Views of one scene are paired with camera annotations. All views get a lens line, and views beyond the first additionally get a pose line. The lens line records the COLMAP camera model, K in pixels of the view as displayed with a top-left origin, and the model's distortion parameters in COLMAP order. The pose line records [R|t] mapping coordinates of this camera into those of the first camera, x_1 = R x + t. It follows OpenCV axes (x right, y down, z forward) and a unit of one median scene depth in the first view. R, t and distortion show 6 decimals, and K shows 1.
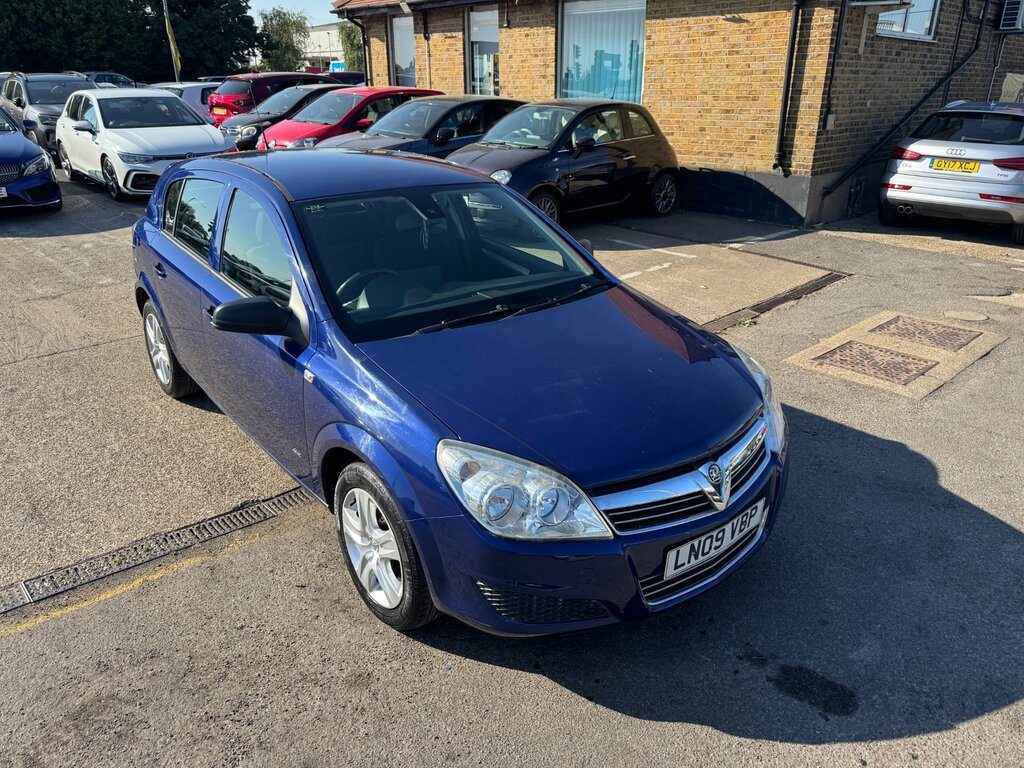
lens RADIAL K [[732.2, 0, 512.7], [0, 732.2, 378.6], [0, 0, 1]] dist [0.005396, -0.005941]
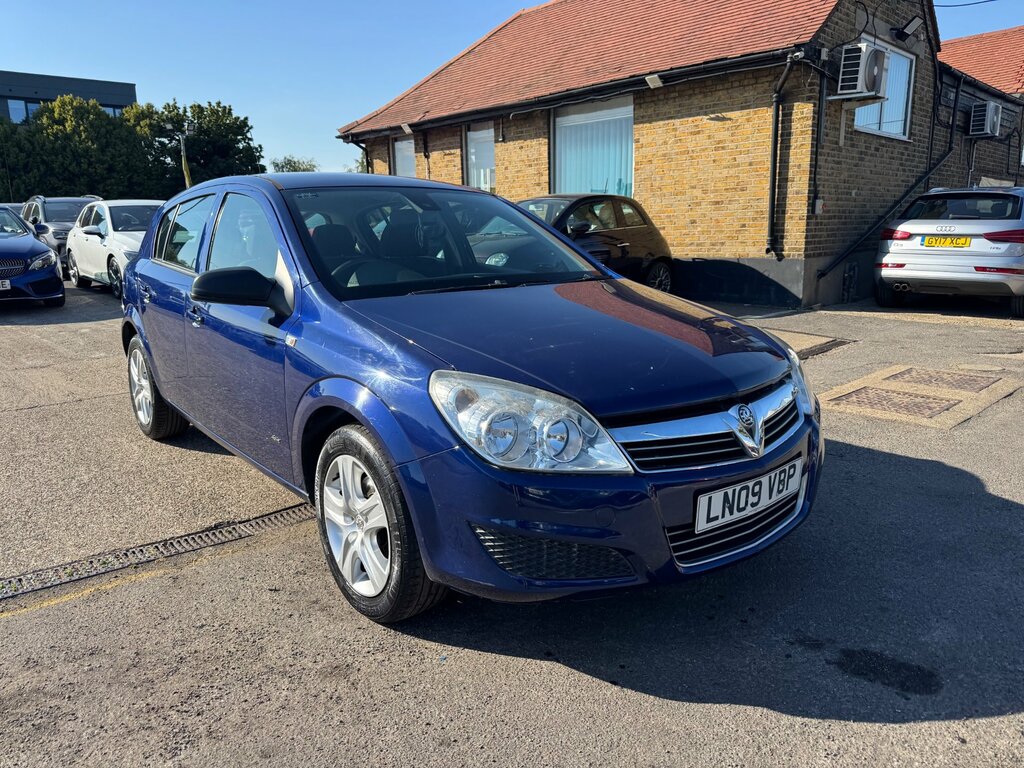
lens RADIAL K [[730.4, 0, 508.2], [0, 730.4, 379.4], [0, 0, 1]] dist [0.003492, -0.003651]
pose [[0.999847, -0.017079, -0.003713, -0.002507], [0.016132, 0.983551, -0.179908, 0.116373], [0.006725, 0.179821, 0.983676, 0.061120]]
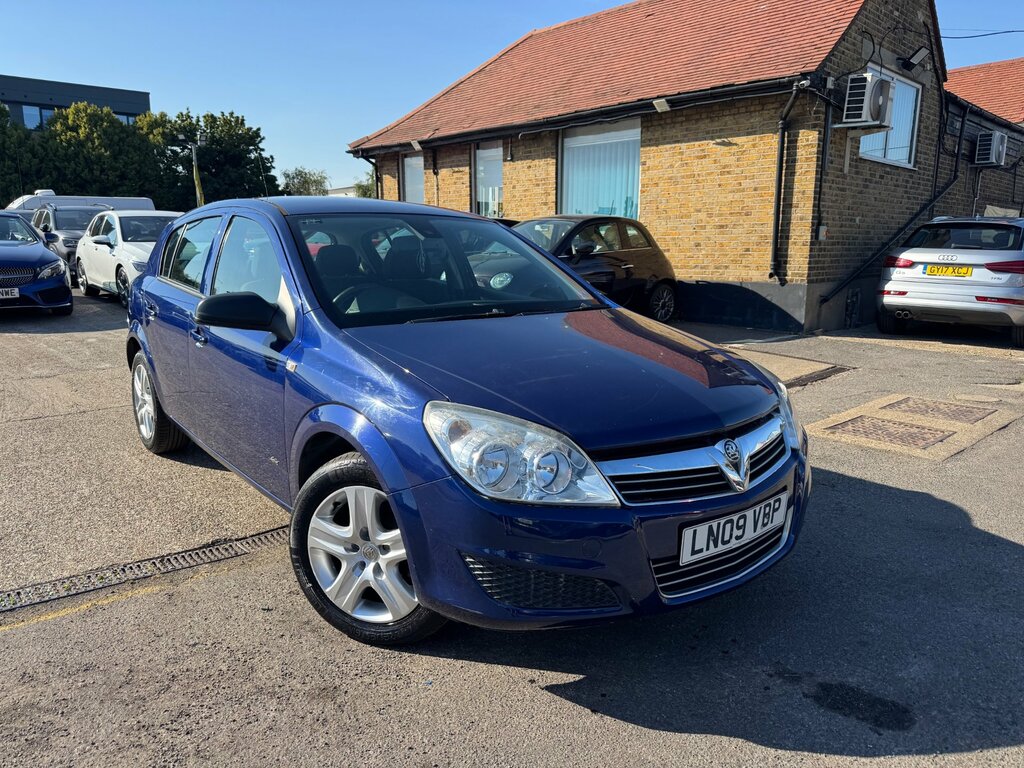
lens RADIAL K [[730.4, 0, 512.0], [0, 730.4, 384.0], [0, 0, 1]] dist [0.007190, -0.008462]
pose [[0.999968, 0.005197, -0.006128, 0.006228], [-0.006280, 0.981260, -0.192587, 0.108233], [0.005013, 0.192620, 0.981261, 0.047973]]
